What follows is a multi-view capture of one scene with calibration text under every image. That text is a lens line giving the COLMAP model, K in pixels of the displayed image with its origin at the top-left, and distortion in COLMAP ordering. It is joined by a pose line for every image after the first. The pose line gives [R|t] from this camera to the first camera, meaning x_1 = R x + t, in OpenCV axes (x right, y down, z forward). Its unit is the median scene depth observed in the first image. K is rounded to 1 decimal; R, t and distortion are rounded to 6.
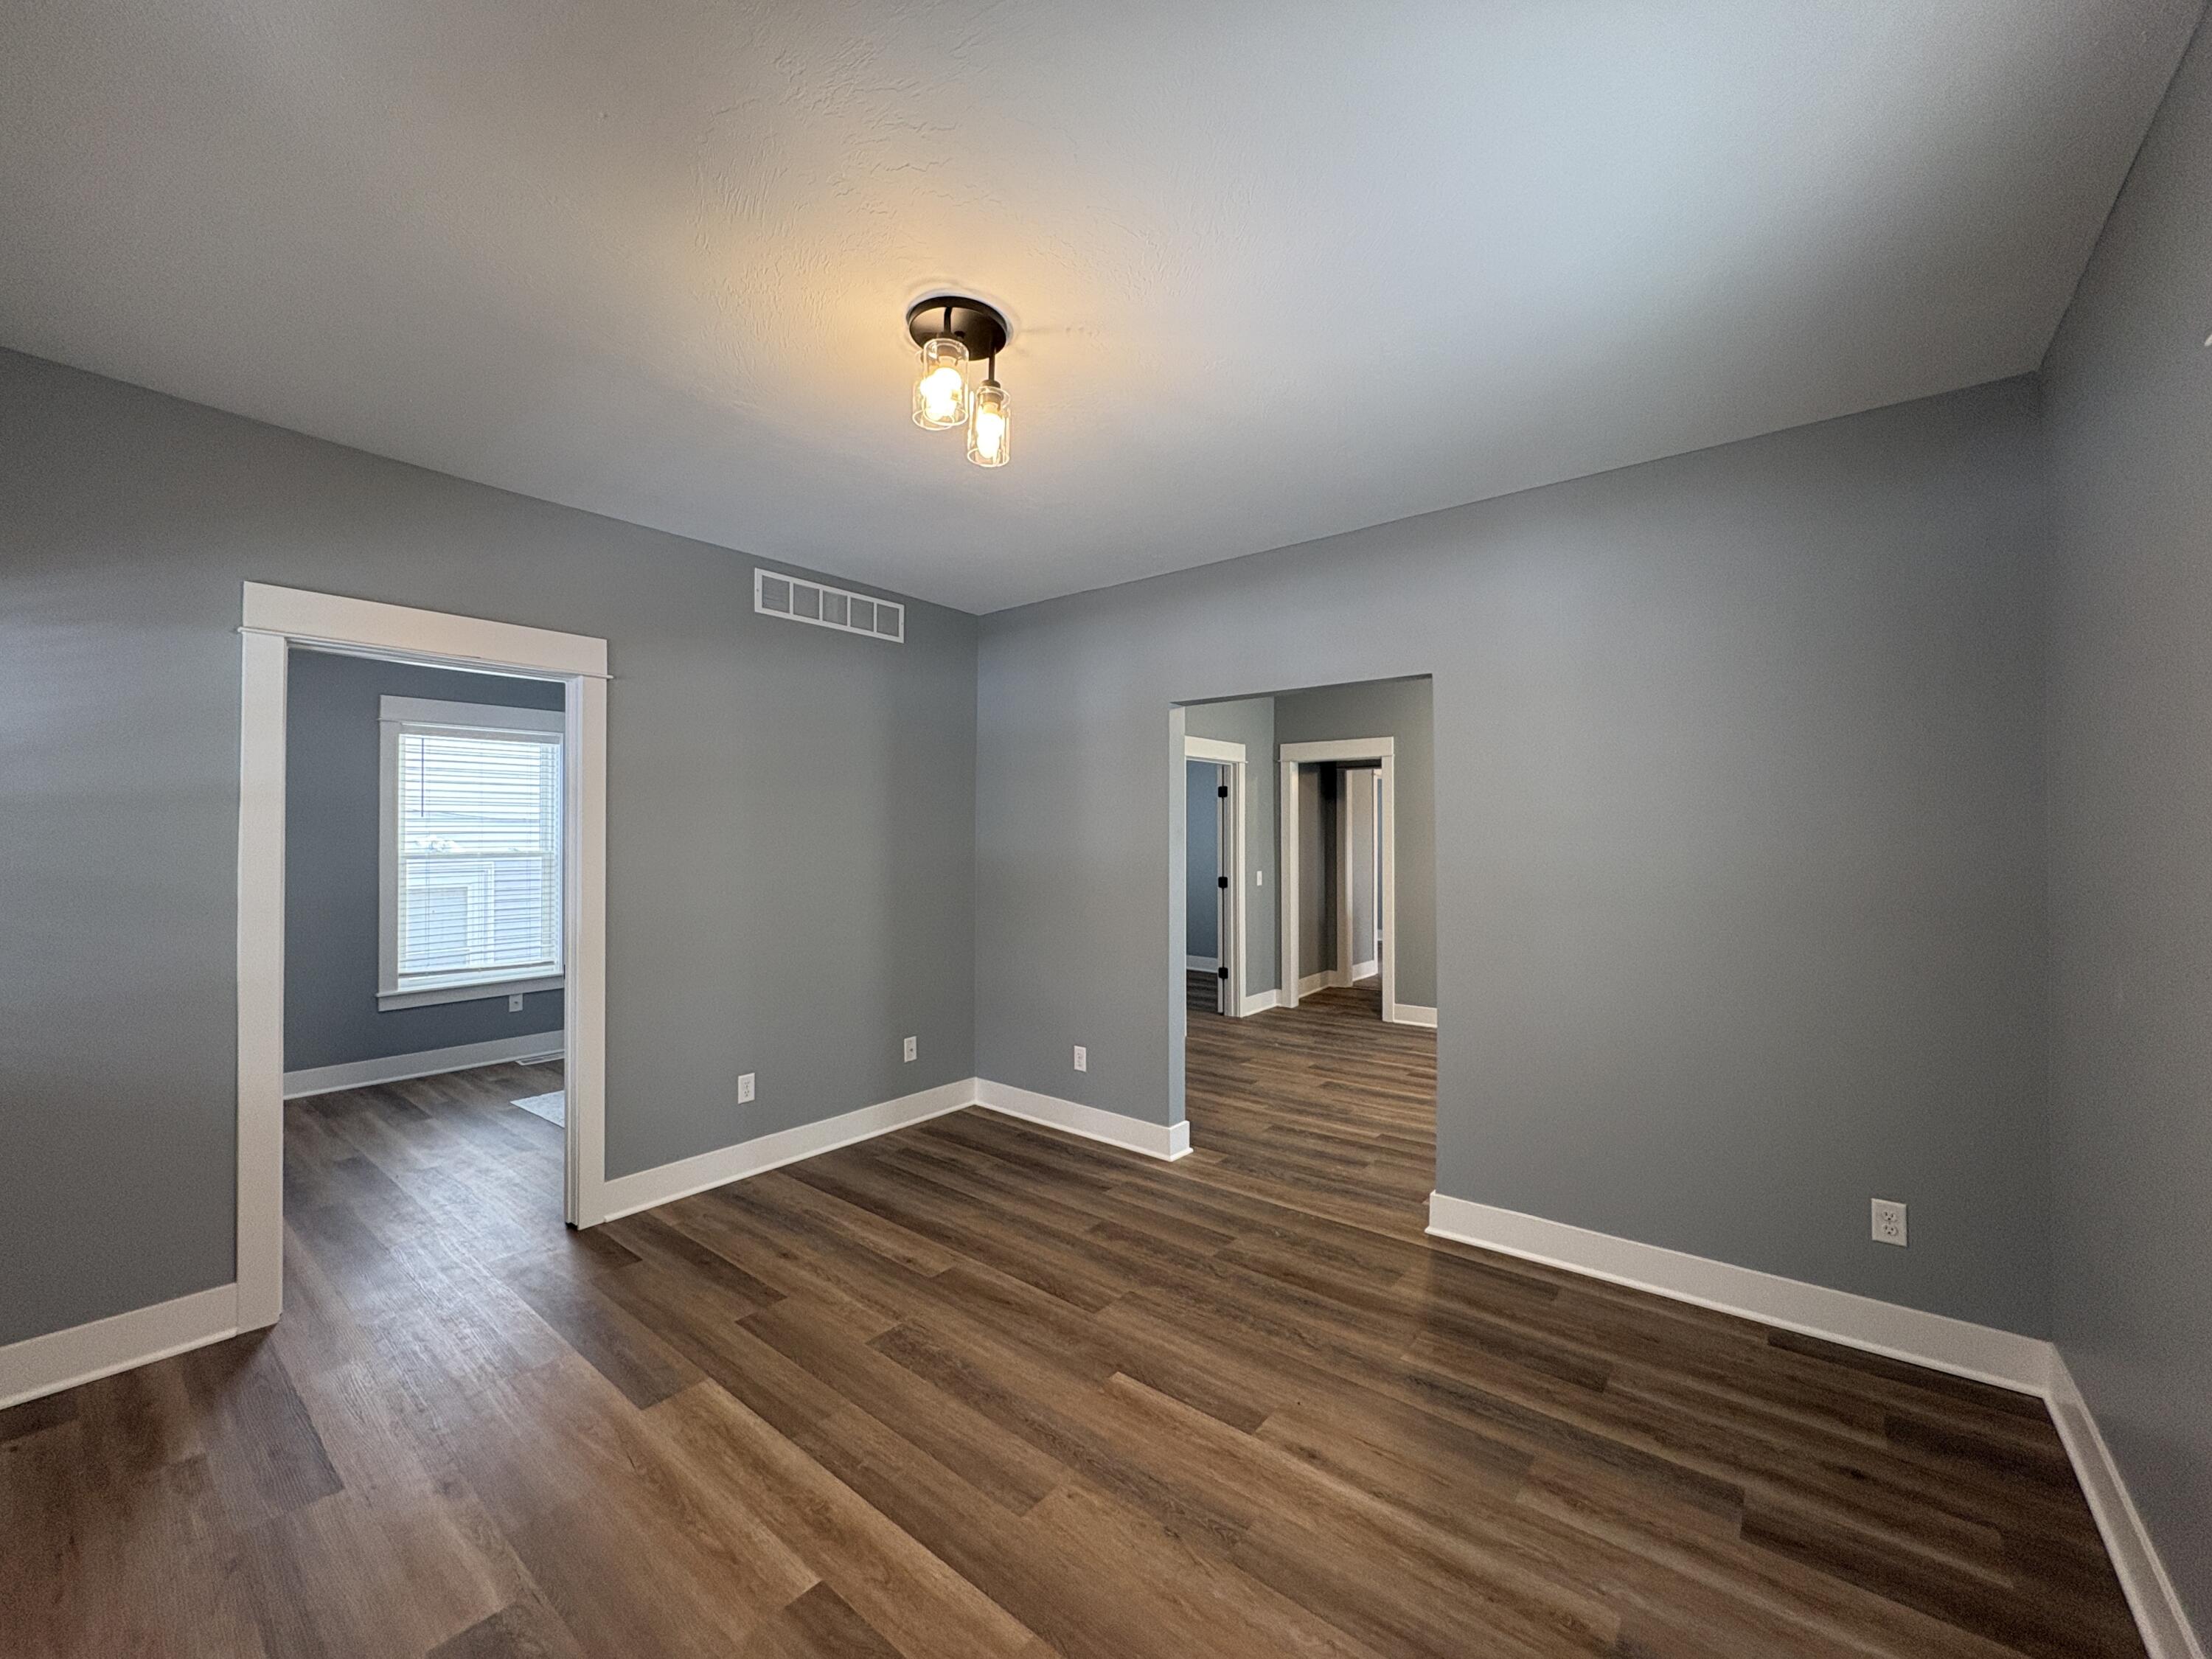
lens RADIAL K [[879.6, 0, 1106.4], [0, 879.6, 827.3], [0, 0, 1]] dist [-0.000307, 0.000544]
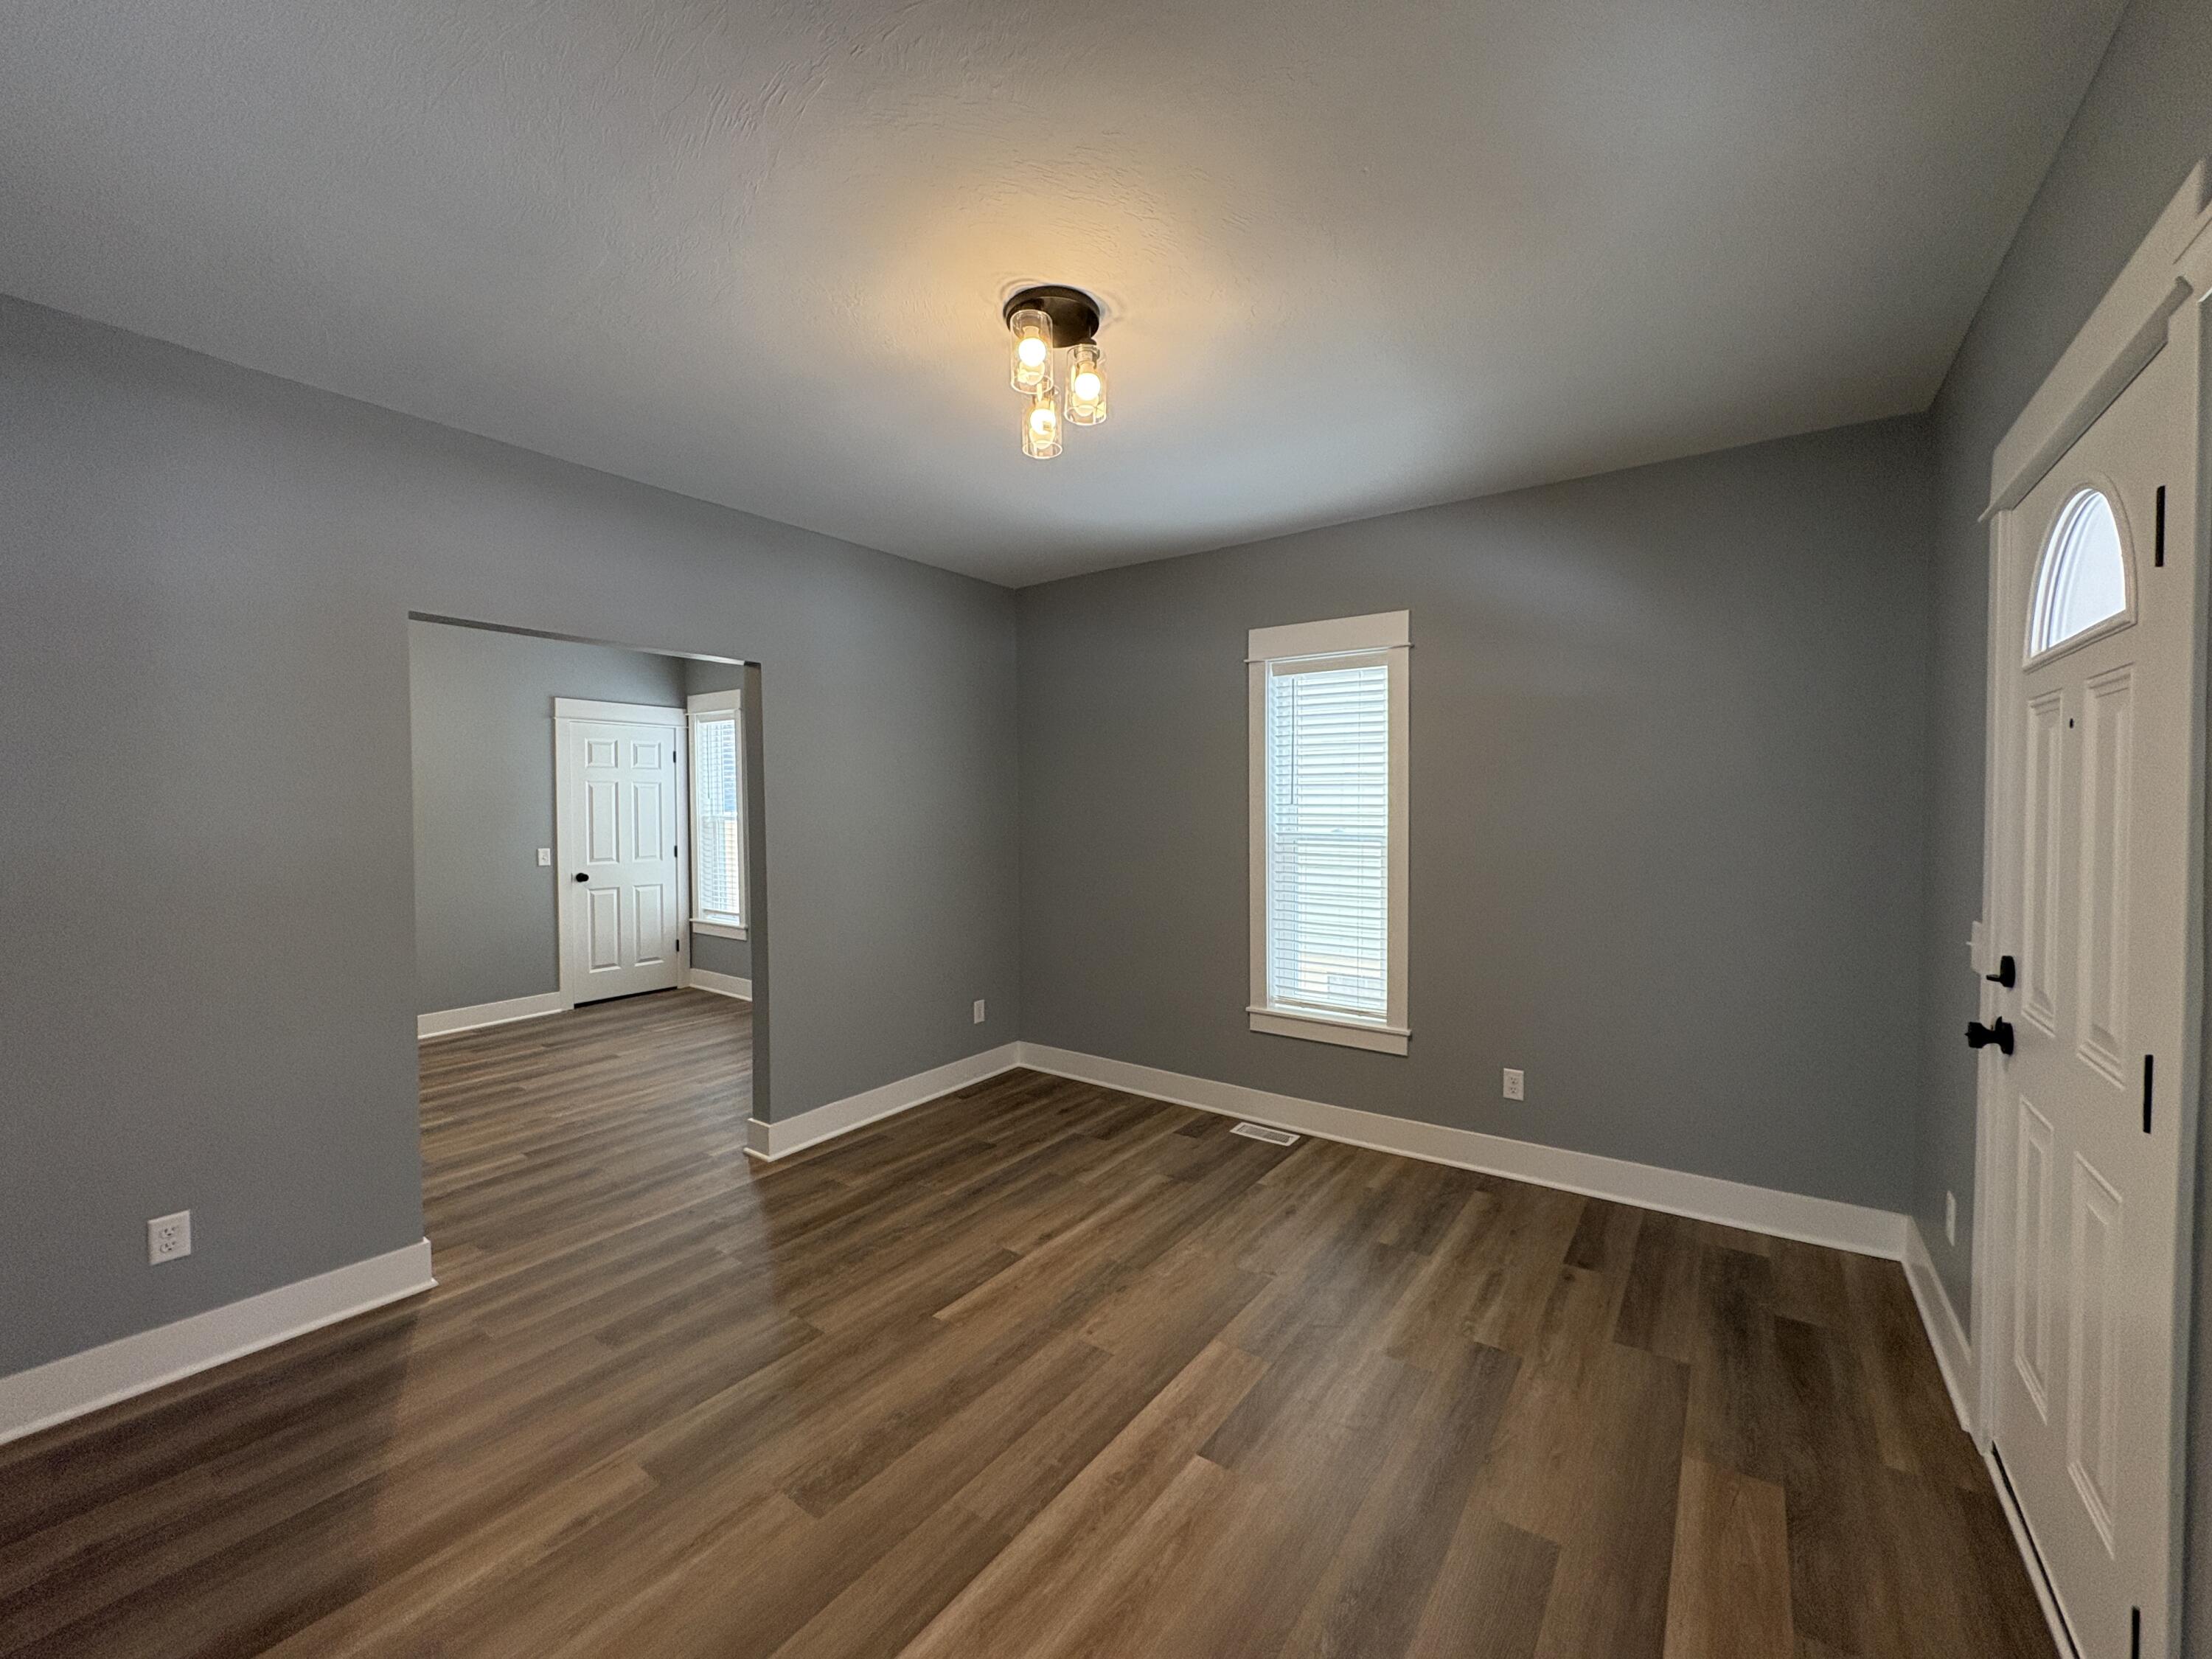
lens RADIAL K [[879.6, 0, 1106.4], [0, 879.6, 827.3], [0, 0, 1]] dist [-0.000307, 0.000544]
pose [[-0.054358, -0.023186, 0.998252, -0.911225], [-0.007386, 0.999712, 0.022818, 0.003634], [-0.998494, -0.006133, -0.054514, 0.743934]]
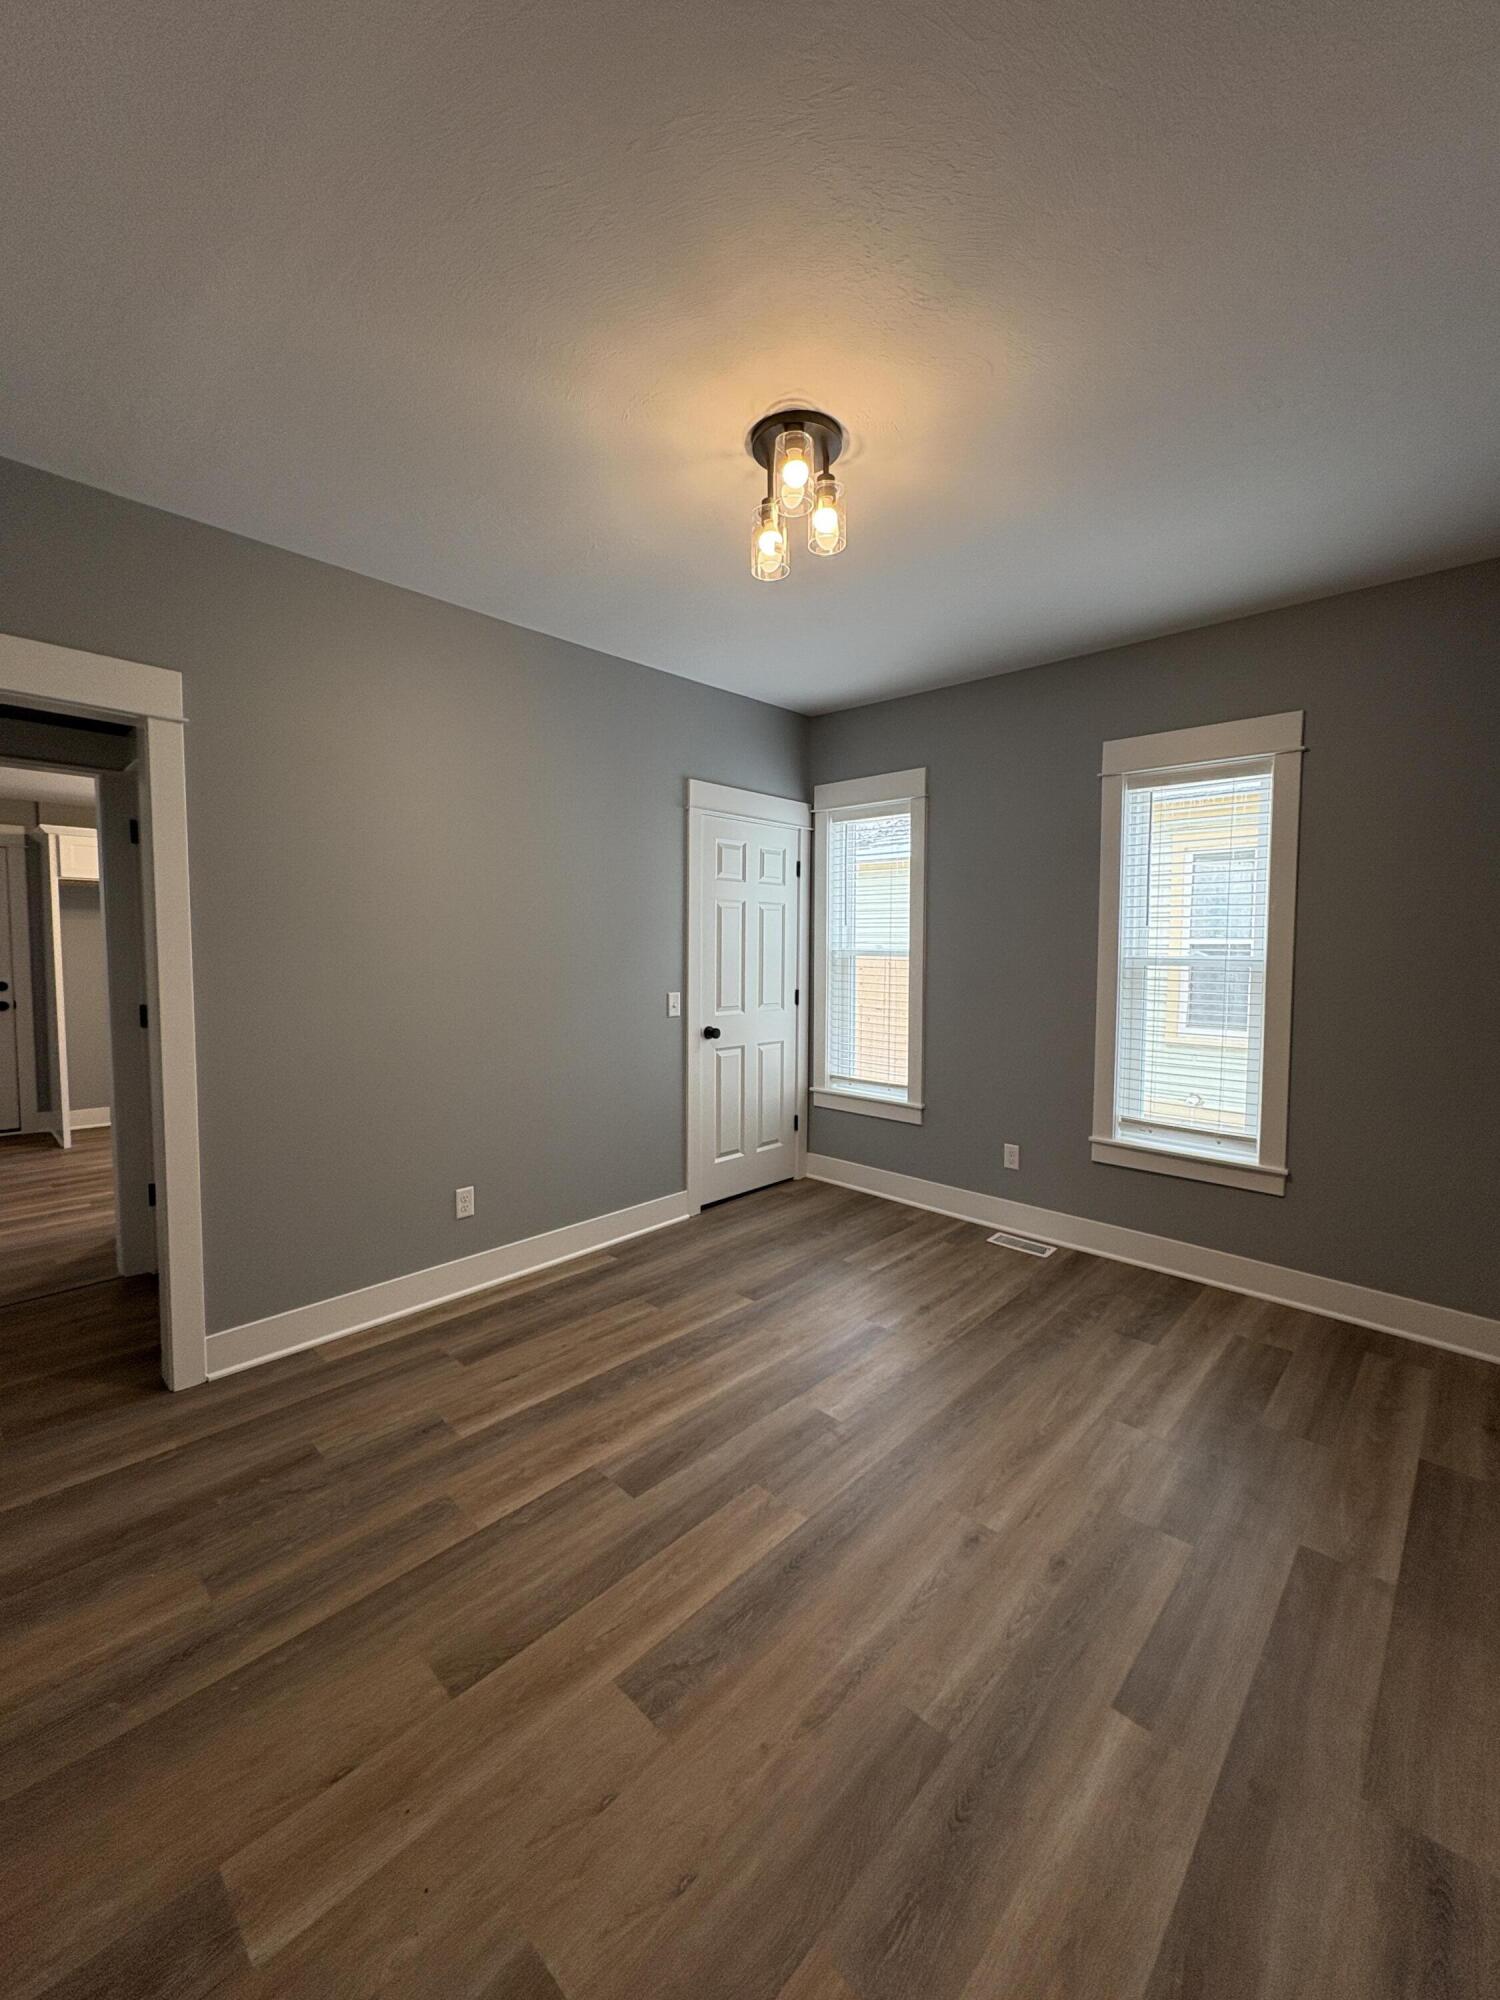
lens RADIAL K [[795.3, 0, 752.2], [0, 795.3, 999.4], [0, 0, 1]] dist [-0.000307, 0.000544]
pose [[0.078774, -0.060213, 0.995072, -0.034842], [-0.014427, 0.998001, 0.061532, 0.040506], [-0.996788, -0.019203, 0.077748, 1.783499]]
